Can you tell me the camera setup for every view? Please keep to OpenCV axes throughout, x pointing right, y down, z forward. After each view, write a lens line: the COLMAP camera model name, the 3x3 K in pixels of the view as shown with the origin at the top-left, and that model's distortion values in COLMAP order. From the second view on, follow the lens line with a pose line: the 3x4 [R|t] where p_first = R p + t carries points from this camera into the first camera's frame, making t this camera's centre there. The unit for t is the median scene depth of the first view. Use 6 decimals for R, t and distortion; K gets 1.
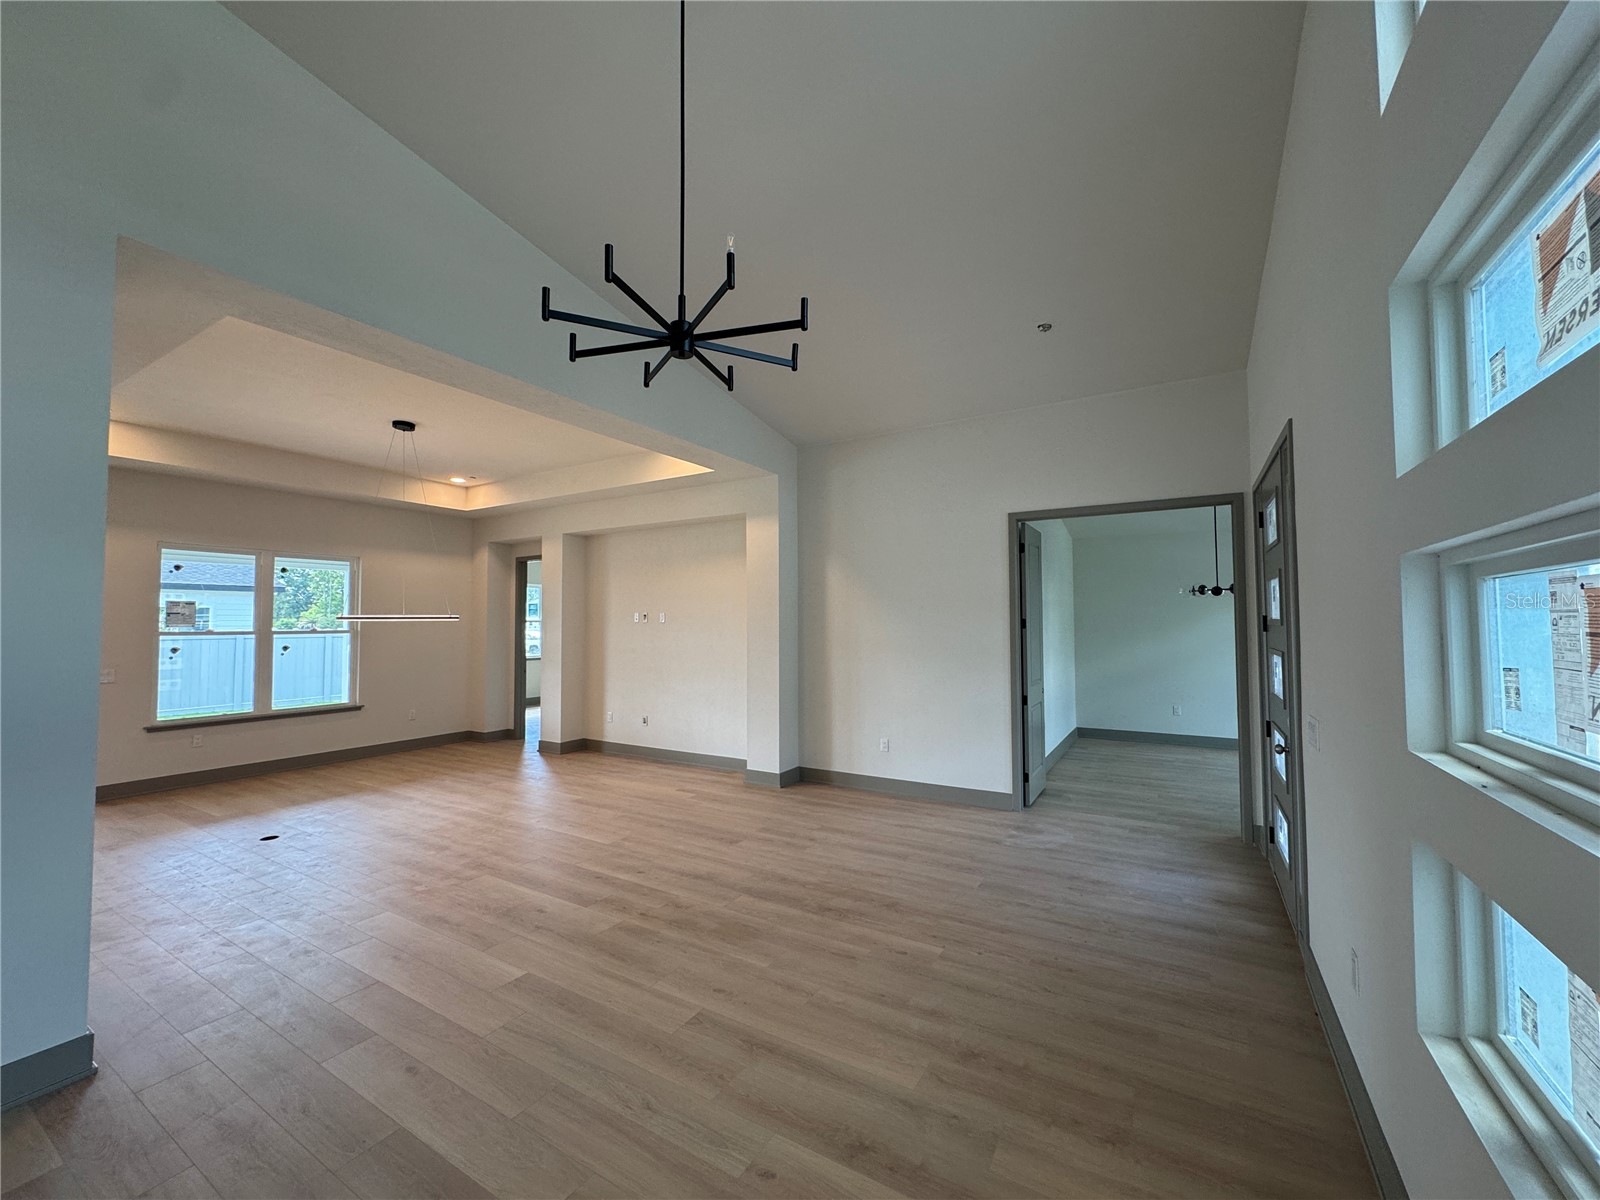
lens RADIAL K [[639.4, 0, 800.3], [0, 639.4, 598.5], [0, 0, 1]] dist [-0.003051, -0.000130]
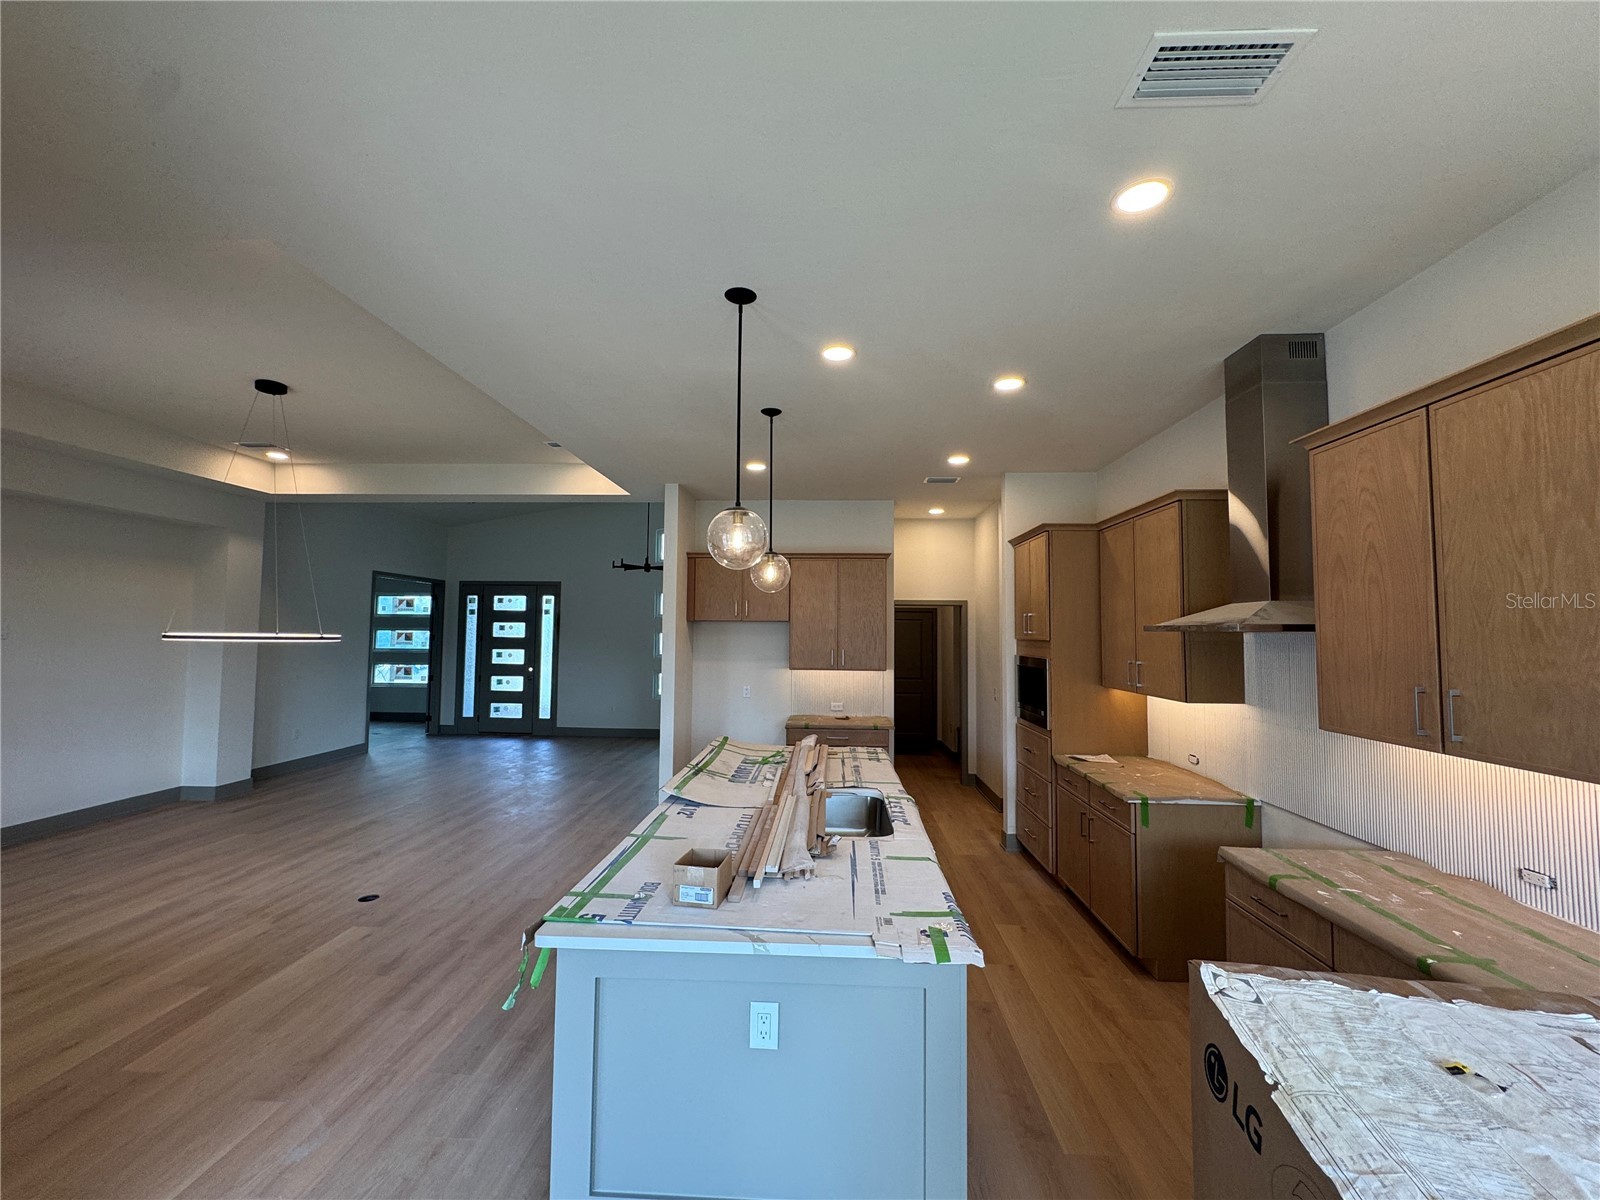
lens RADIAL K [[639.4, 0, 800.3], [0, 639.4, 598.5], [0, 0, 1]] dist [-0.003051, -0.000130]
pose [[-0.470975, 0.046949, 0.880896, -1.418217], [-0.041779, 0.996275, -0.075436, 0.012732], [-0.881157, -0.072331, -0.467259, 0.696214]]
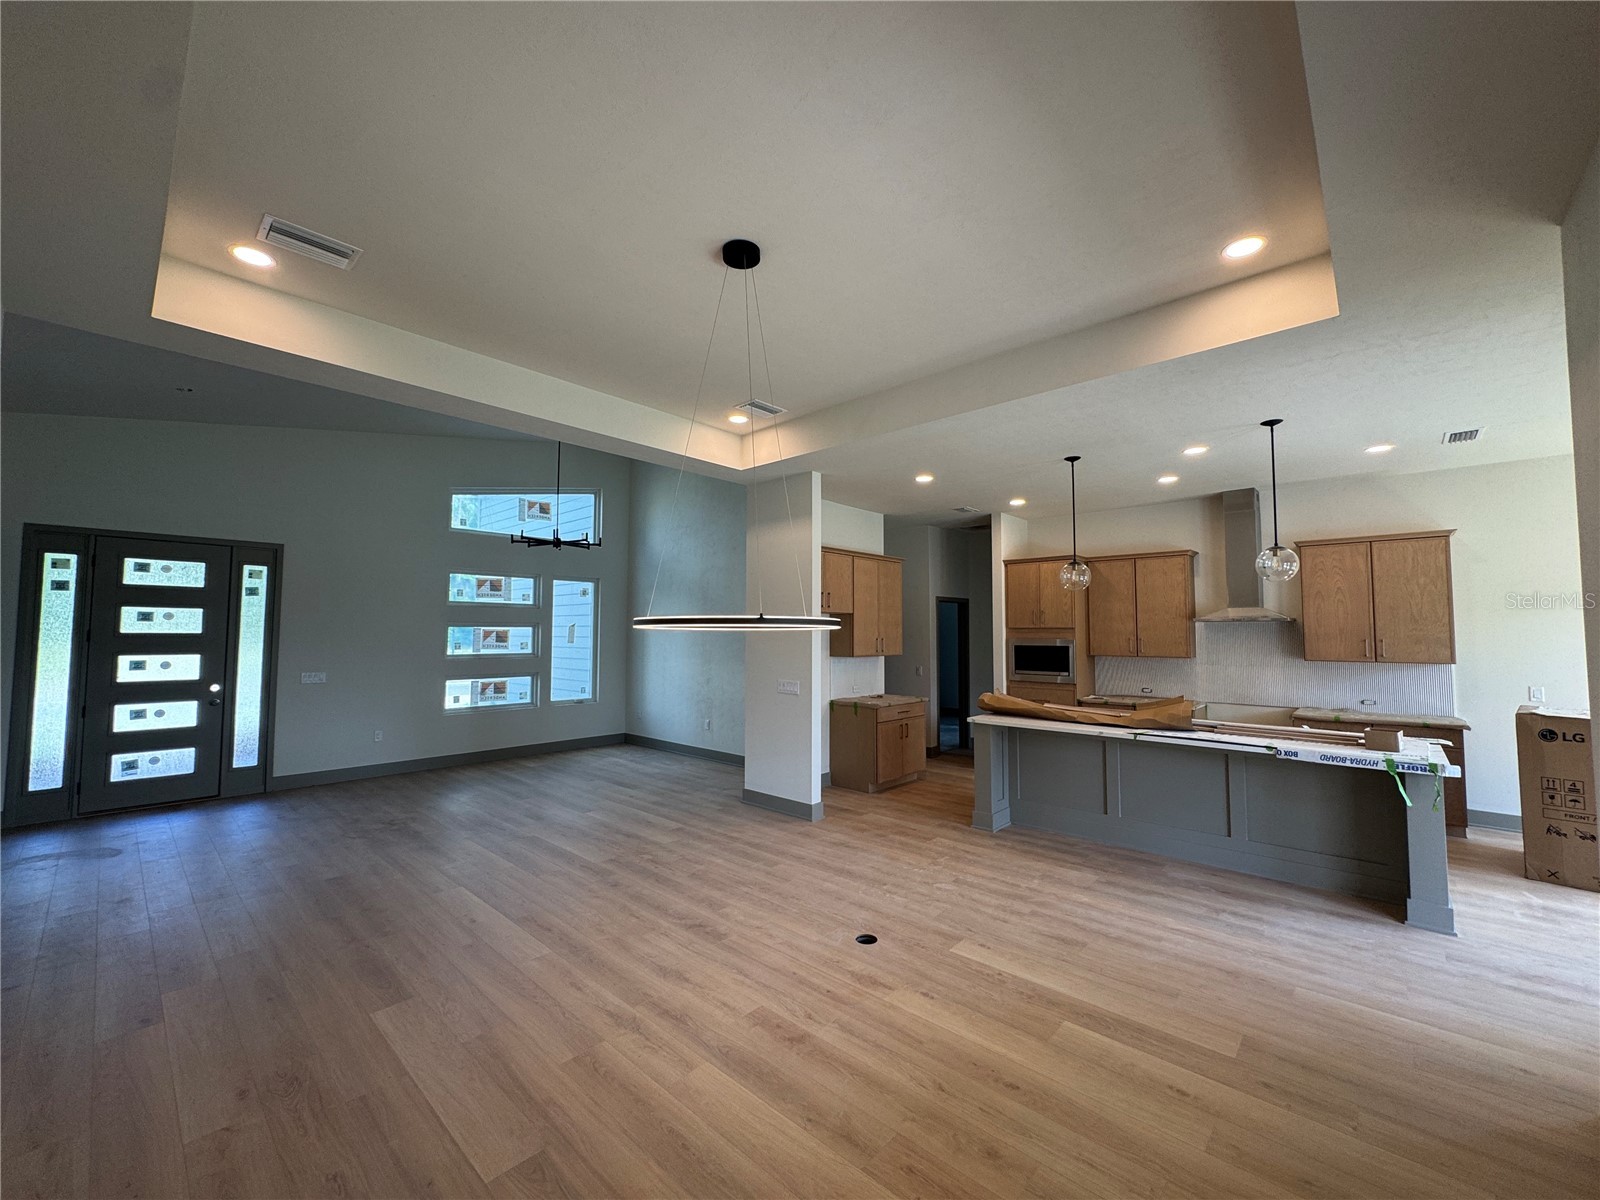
lens RADIAL K [[639.4, 0, 800.3], [0, 639.4, 598.5], [0, 0, 1]] dist [-0.003051, -0.000130]
pose [[-0.979293, 0.013281, 0.202011, -0.687794], [-0.006021, 0.995493, -0.094640, 0.051570], [-0.202357, -0.093897, -0.974800, 1.315634]]
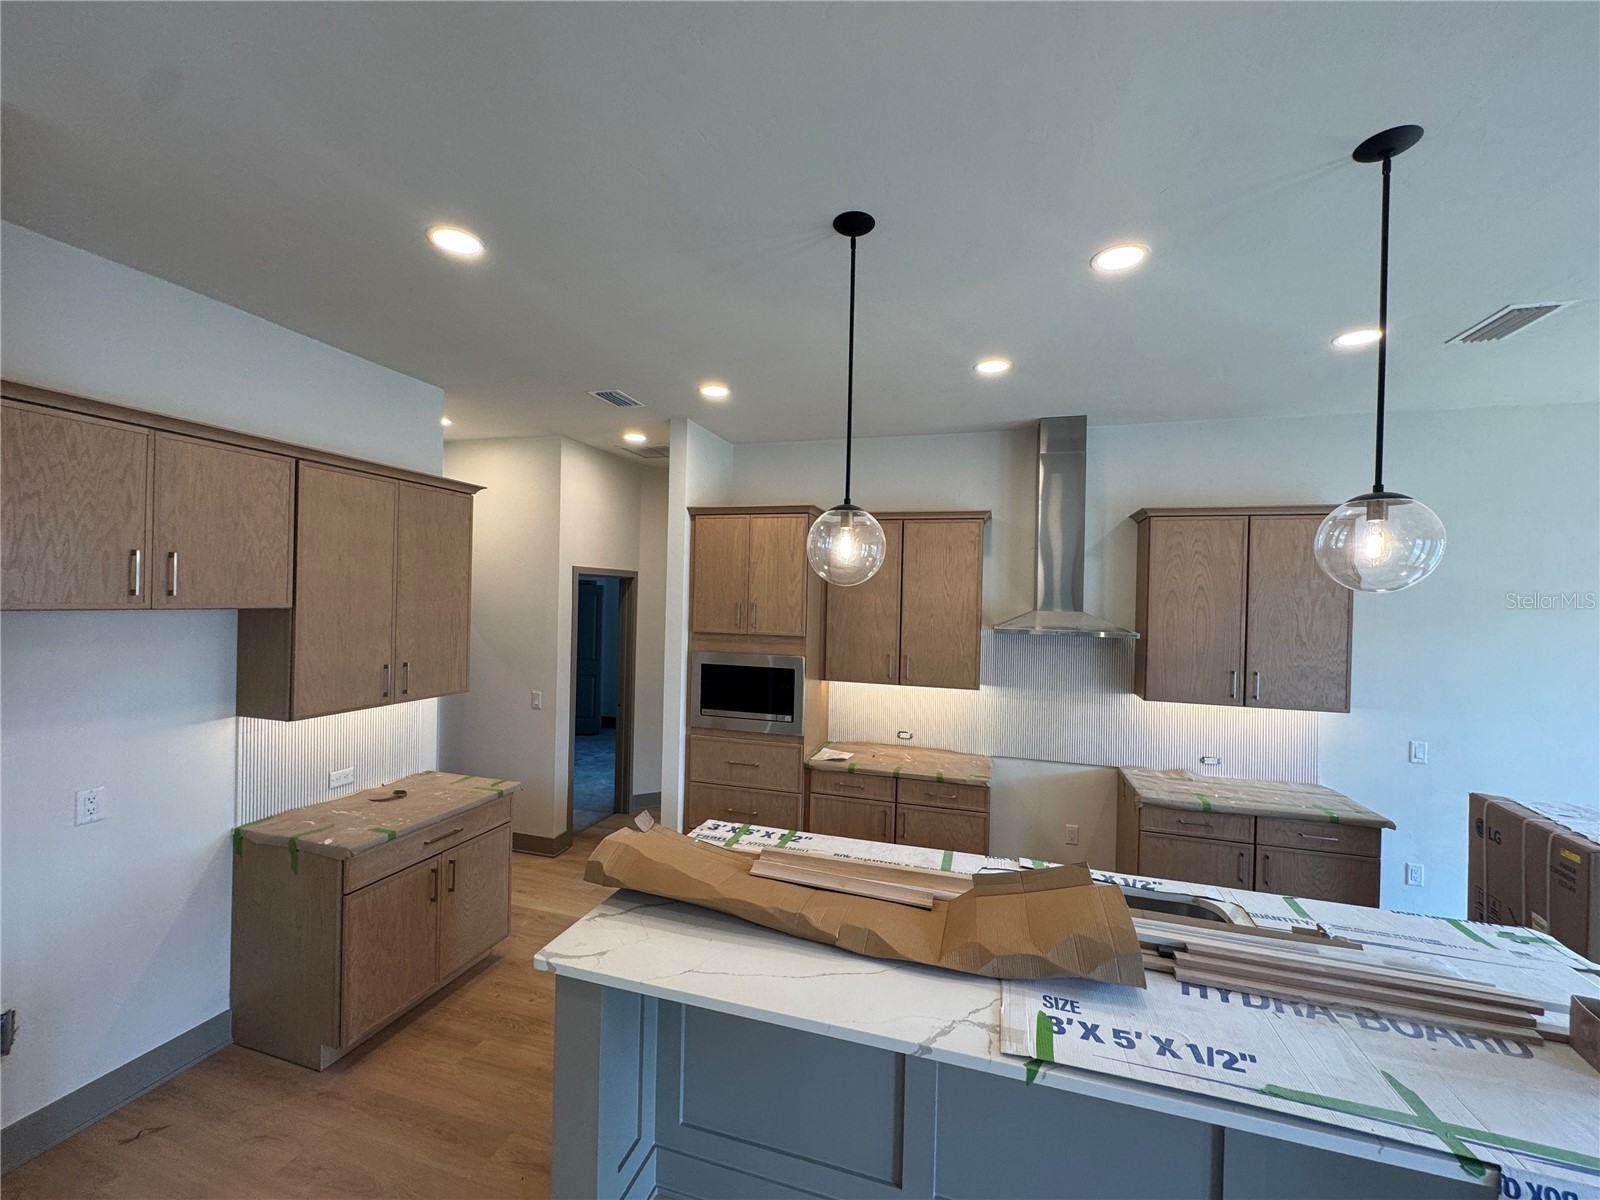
lens RADIAL K [[637.7, 0, 803.4], [0, 637.7, 597.9], [0, 0, 1]] dist [-0.000754, 0.000225]
pose [[-0.969124, -0.019119, -0.245831, -0.774585], [-0.010007, 0.999218, -0.038264, -0.019738], [0.246370, -0.034622, -0.968557, 0.732536]]
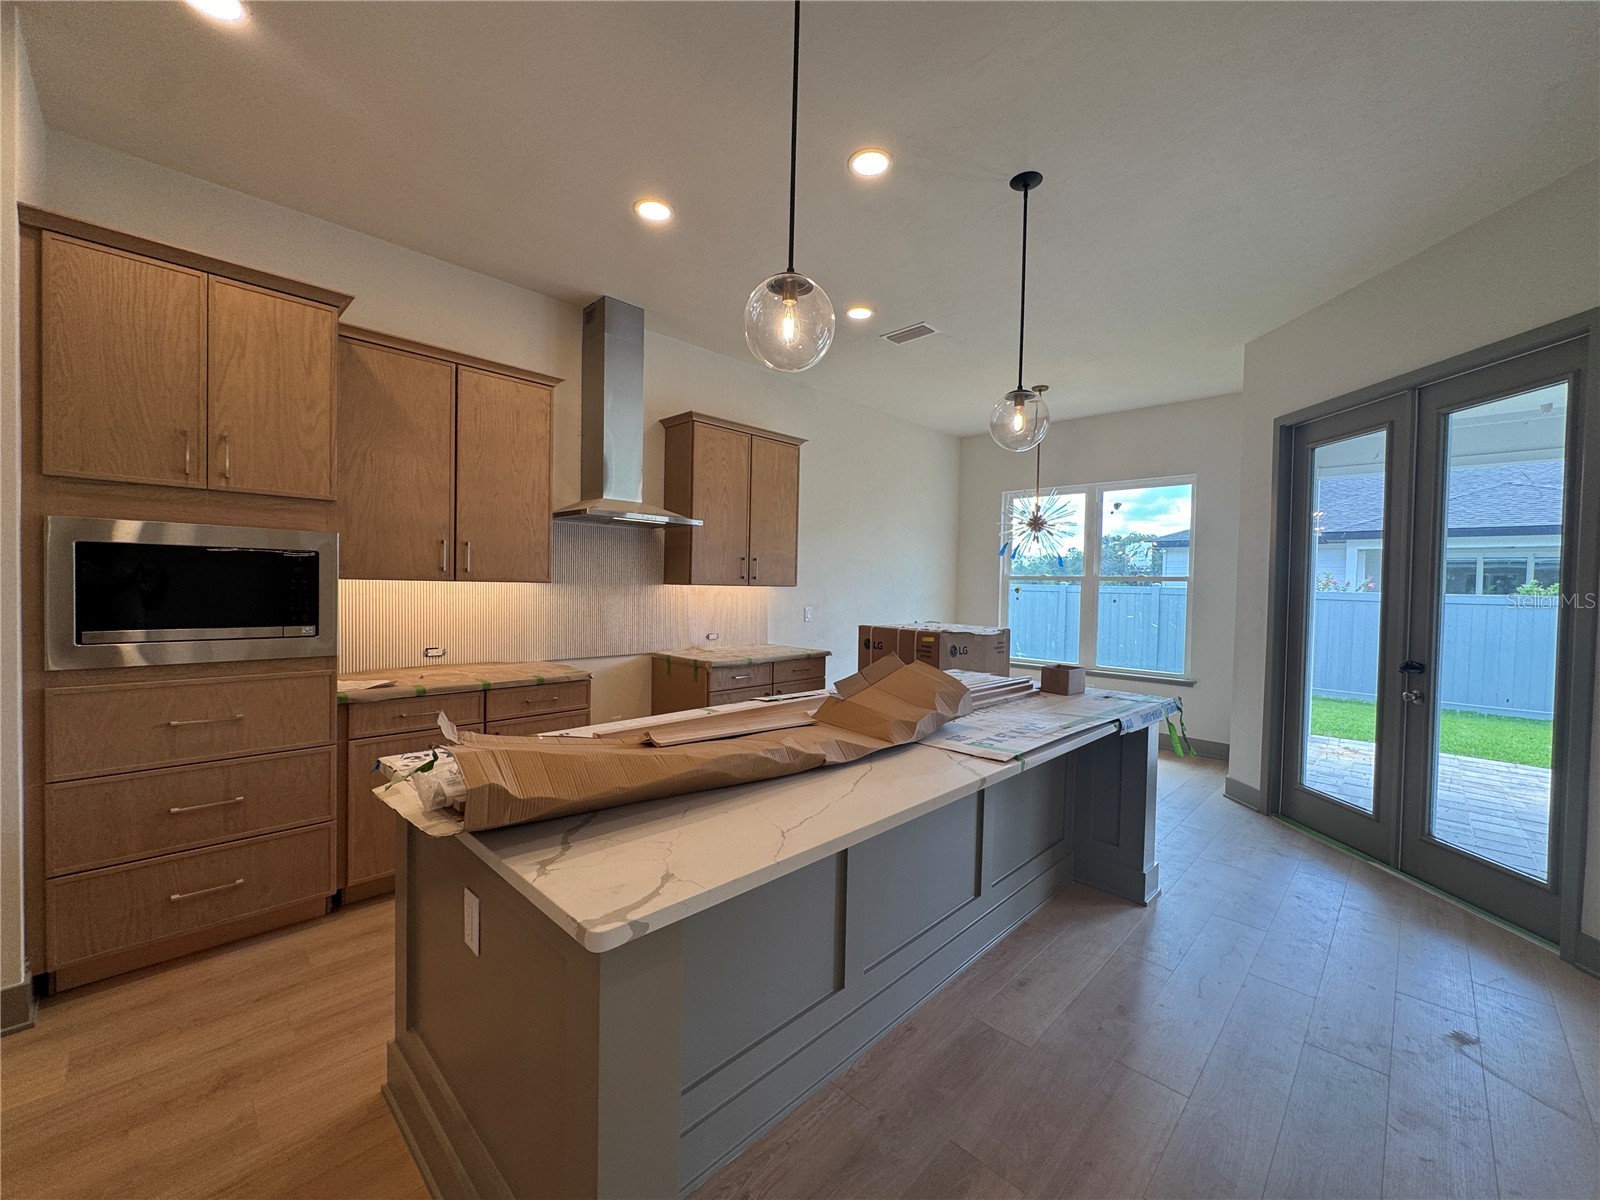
lens RADIAL K [[636.3, 0, 800.0], [0, 636.3, 600.0], [0, 0, 1]] dist [-0.002748, 0.000086]
pose [[-0.234011, 0.024035, -0.971937, -0.609925], [0.019420, 0.999610, 0.020044, 0.053773], [0.972040, -0.014185, -0.234387, 0.503819]]
